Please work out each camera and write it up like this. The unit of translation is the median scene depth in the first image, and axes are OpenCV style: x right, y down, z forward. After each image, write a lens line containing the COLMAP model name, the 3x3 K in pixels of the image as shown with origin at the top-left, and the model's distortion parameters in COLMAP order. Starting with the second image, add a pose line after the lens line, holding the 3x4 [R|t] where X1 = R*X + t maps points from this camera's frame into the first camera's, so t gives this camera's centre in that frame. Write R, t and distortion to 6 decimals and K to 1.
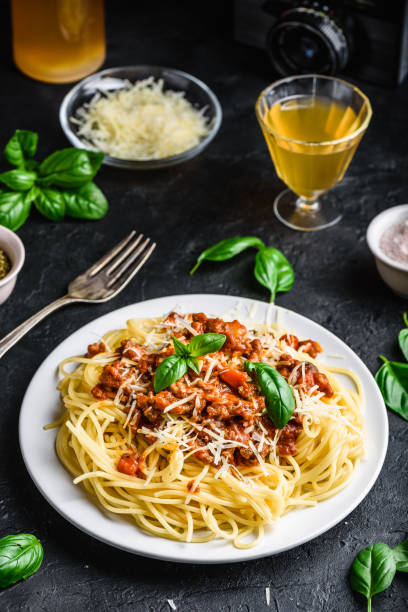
lens RADIAL K [[2076.0, 0, 204.0], [0, 2076.0, 306.0], [0, 0, 1]] dist [0.127390, -2.012560]
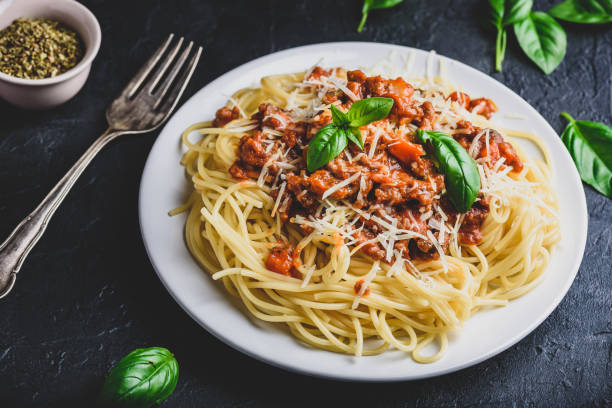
lens RADIAL K [[2113.8, 0, 267.2], [0, 2113.8, 204.3], [0, 0, 1]] dist [0.110228, -1.354485]
pose [[0.999277, -0.019428, 0.032695, -0.067641], [0.015884, 0.994309, 0.105346, -0.033670], [-0.034555, -0.104750, 0.993898, 0.172036]]
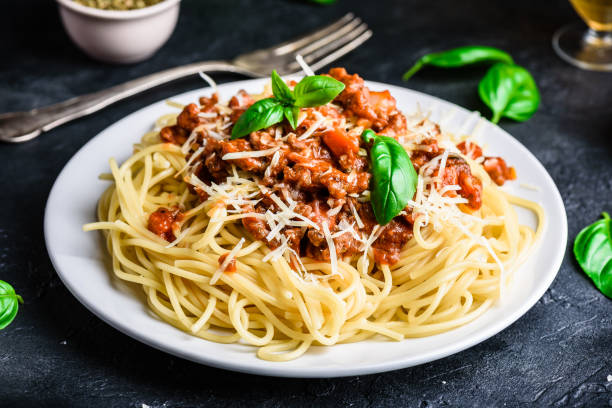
lens RADIAL K [[2161.8, 0, 263.1], [0, 2161.8, 203.3], [0, 0, 1]] dist [0.057296, -0.265833]
pose [[0.925420, 0.206070, -0.318015, 0.227296], [-0.254000, 0.960101, -0.117005, 0.146494], [0.281215, 0.189054, 0.940838, 0.311192]]
